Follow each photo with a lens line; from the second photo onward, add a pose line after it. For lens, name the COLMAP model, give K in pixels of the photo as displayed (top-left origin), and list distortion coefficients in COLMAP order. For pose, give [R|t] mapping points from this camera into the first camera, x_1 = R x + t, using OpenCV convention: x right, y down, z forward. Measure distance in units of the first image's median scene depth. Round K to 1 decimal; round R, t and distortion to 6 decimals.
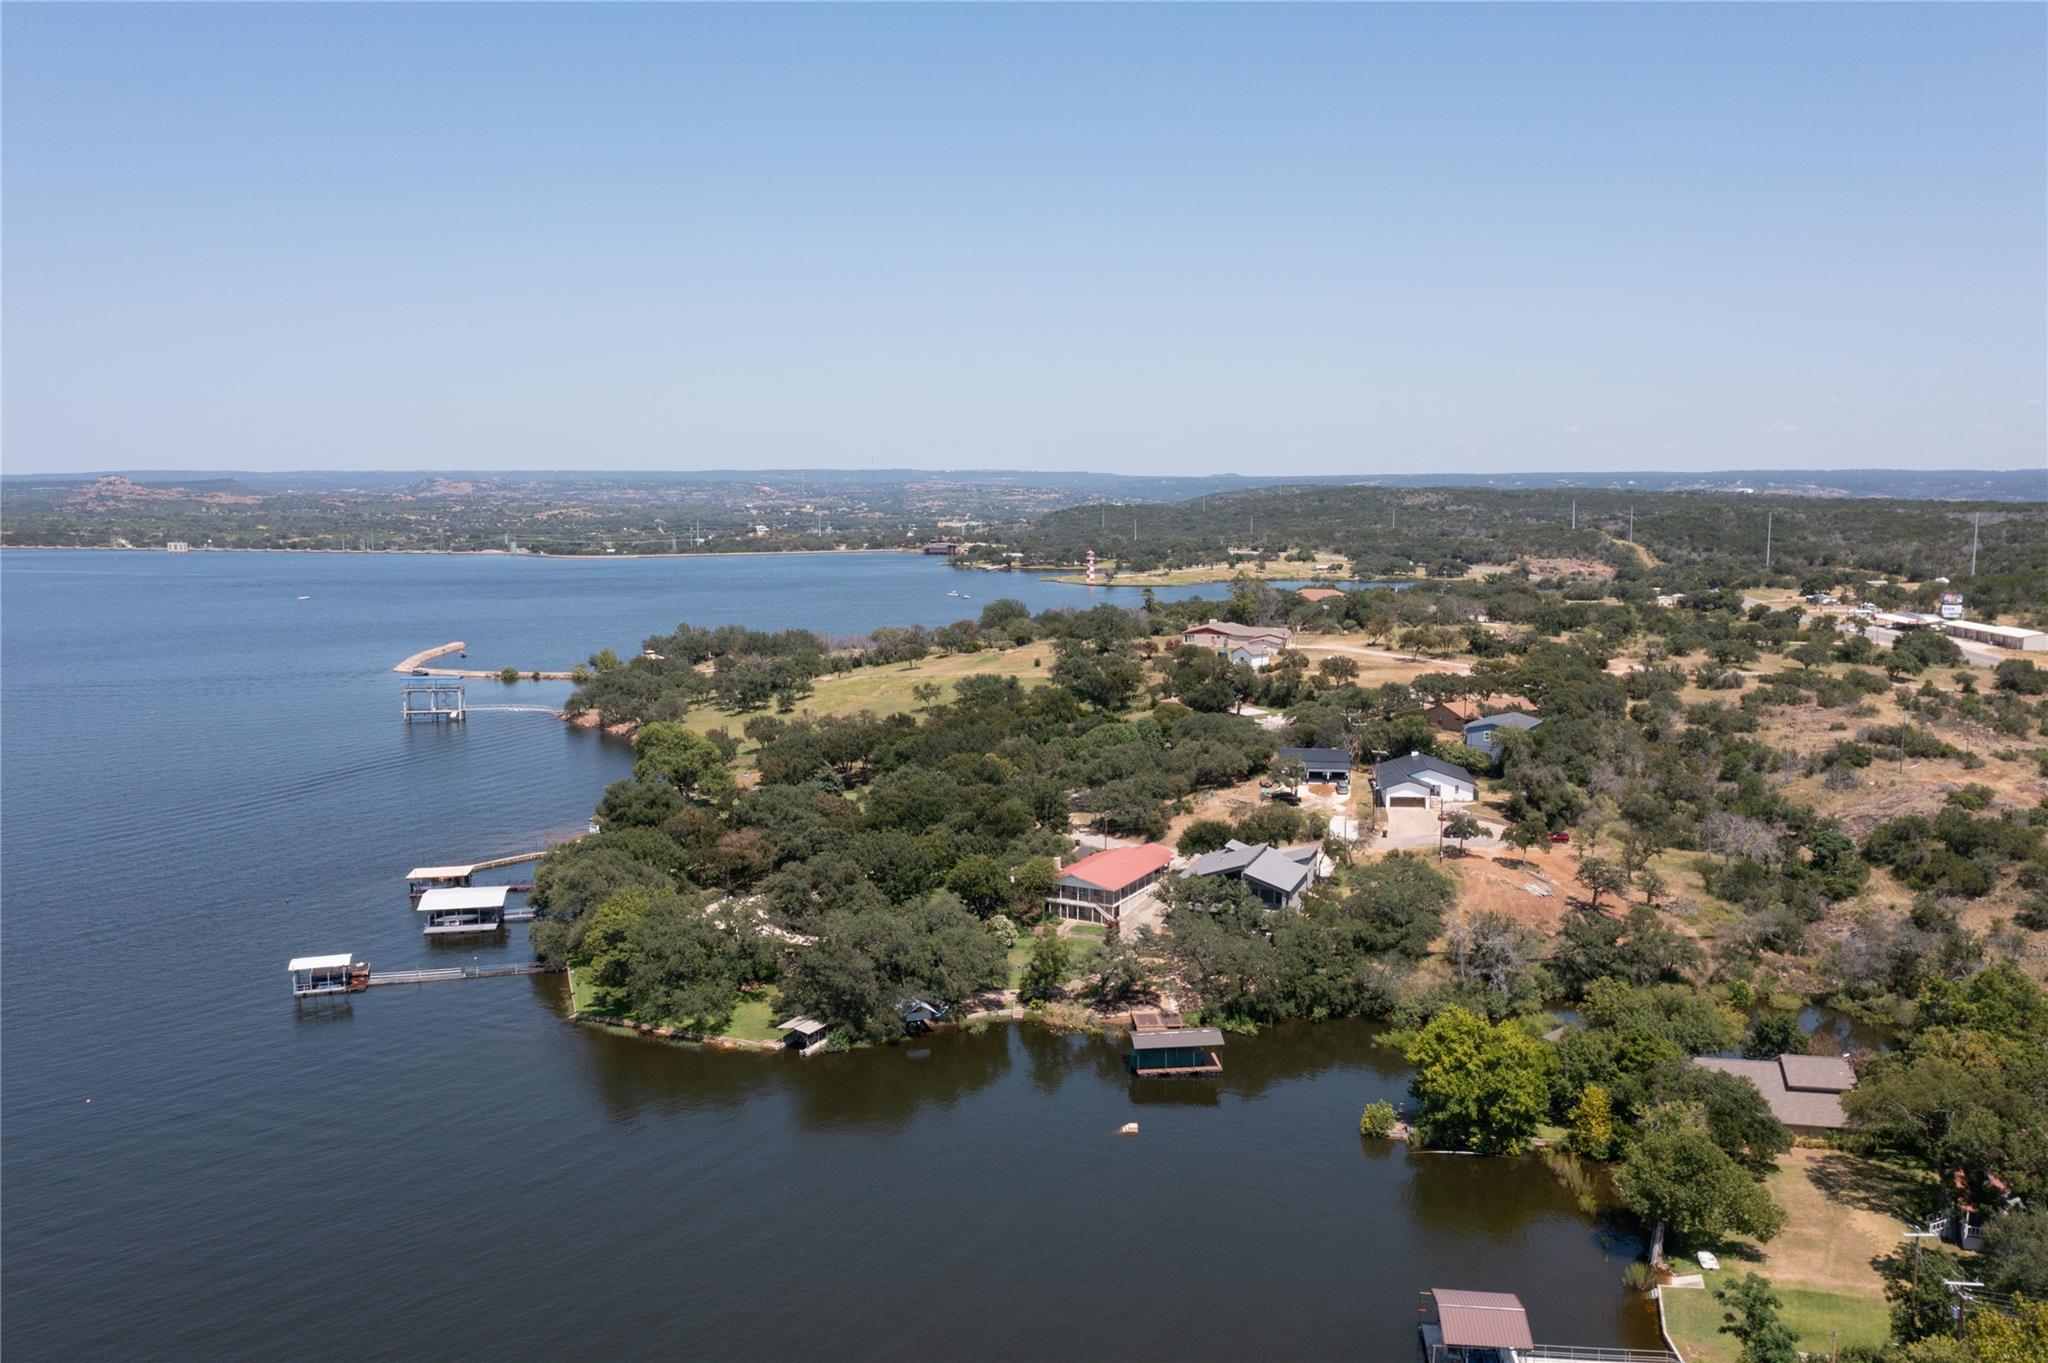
lens RADIAL K [[1648.9, 0, 1023.5], [0, 1648.9, 683.5], [0, 0, 1]] dist [0.001104, -0.001938]
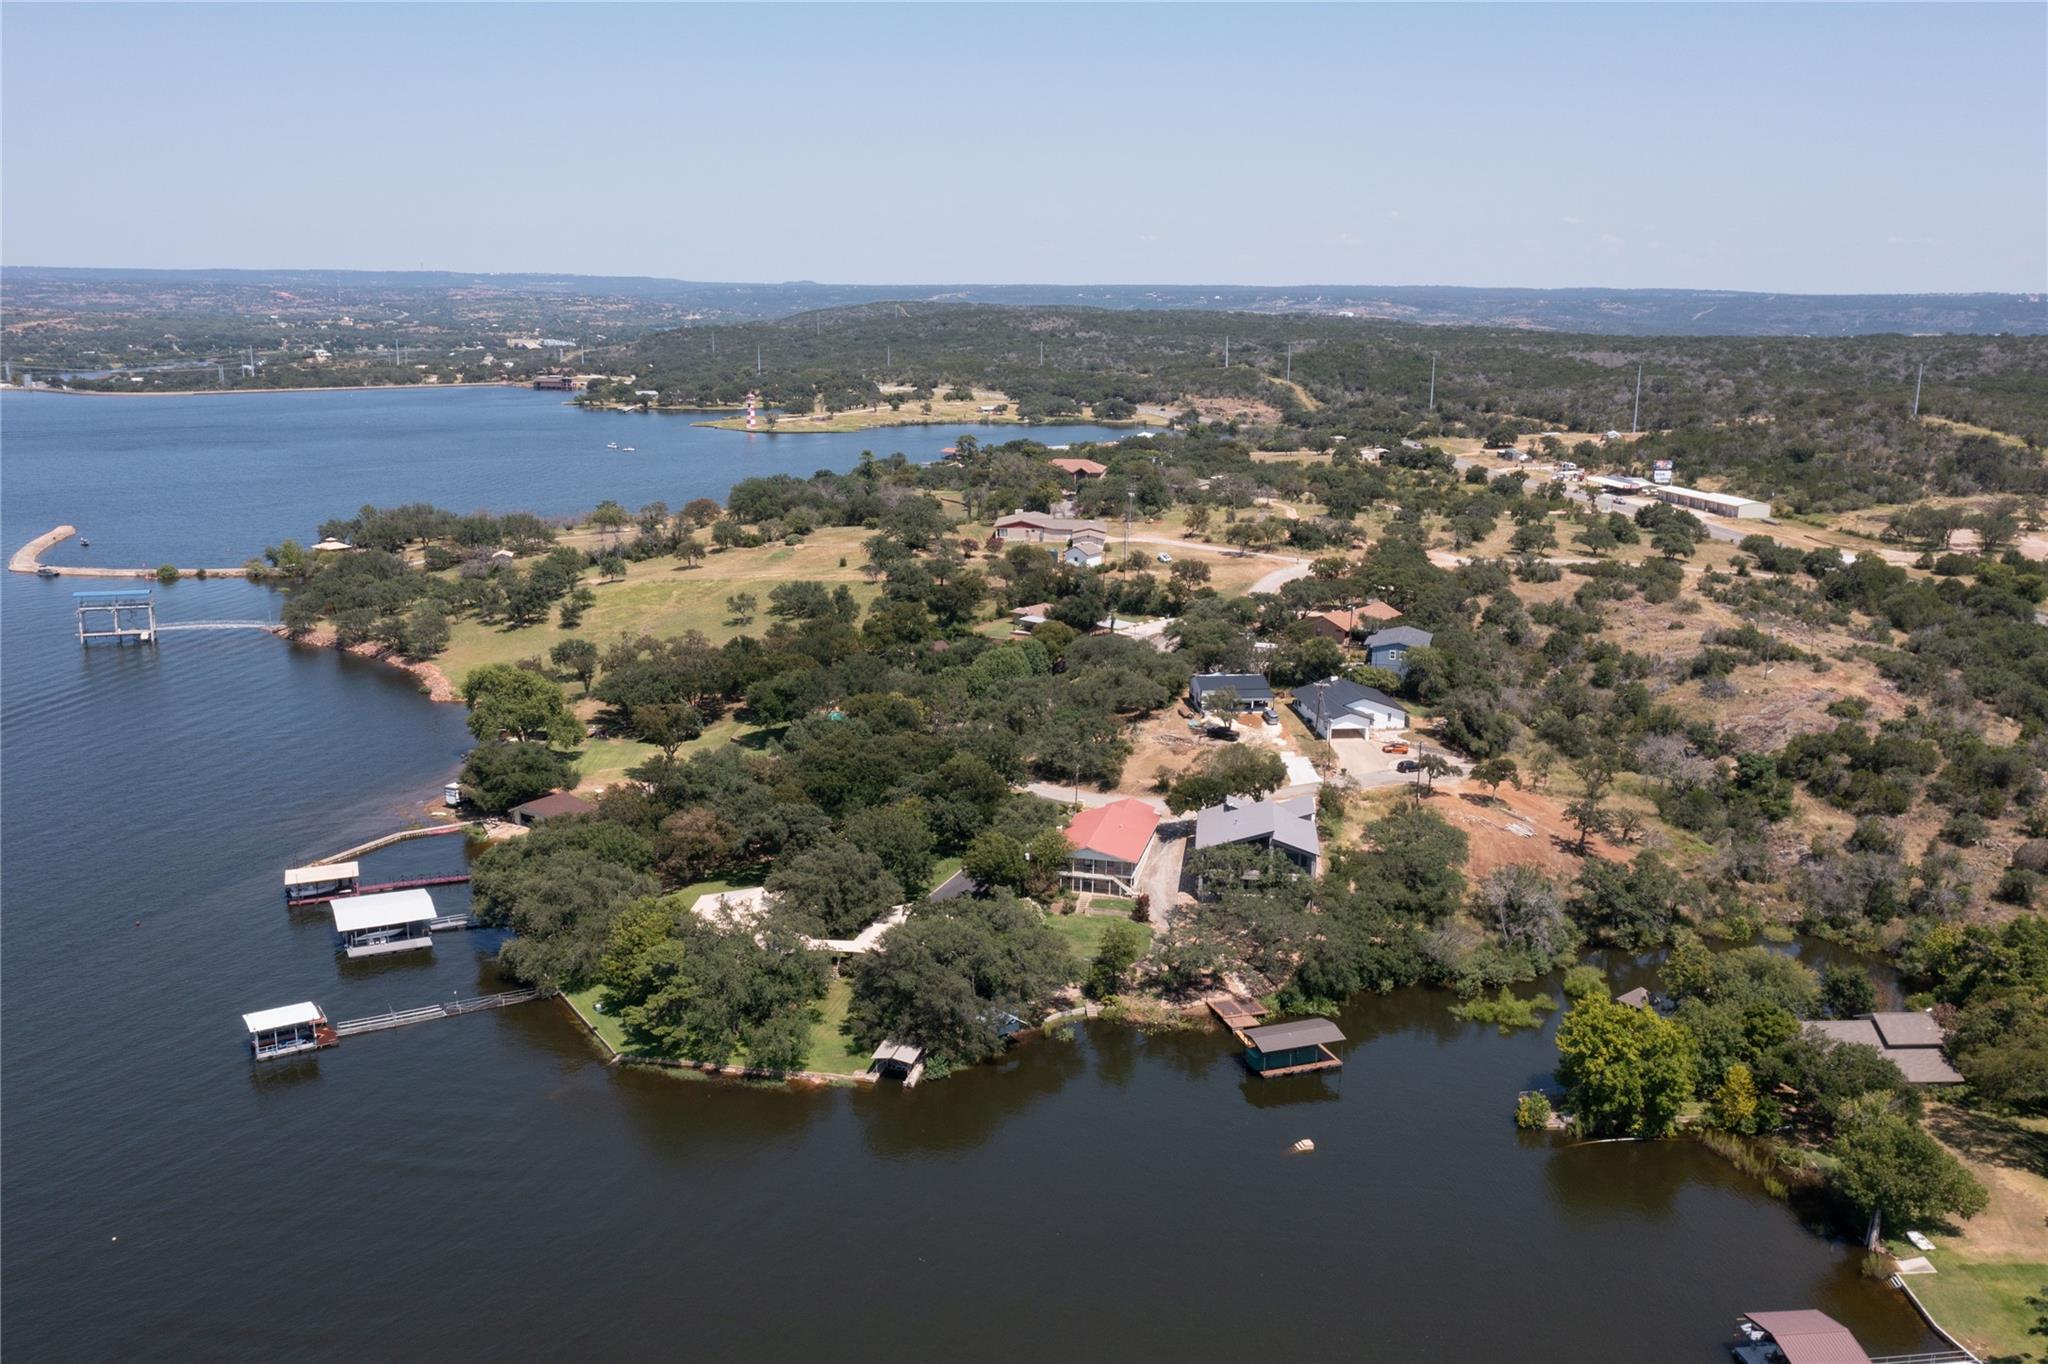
lens RADIAL K [[1739.0, 0, 1024.8], [0, 1739.0, 678.9], [0, 0, 1]] dist [-0.000855, -0.003024]
pose [[0.969398, -0.040925, 0.242058, -0.226788], [0.016786, 0.994749, 0.100957, -0.076205], [-0.244919, -0.093804, 0.964995, 0.048773]]
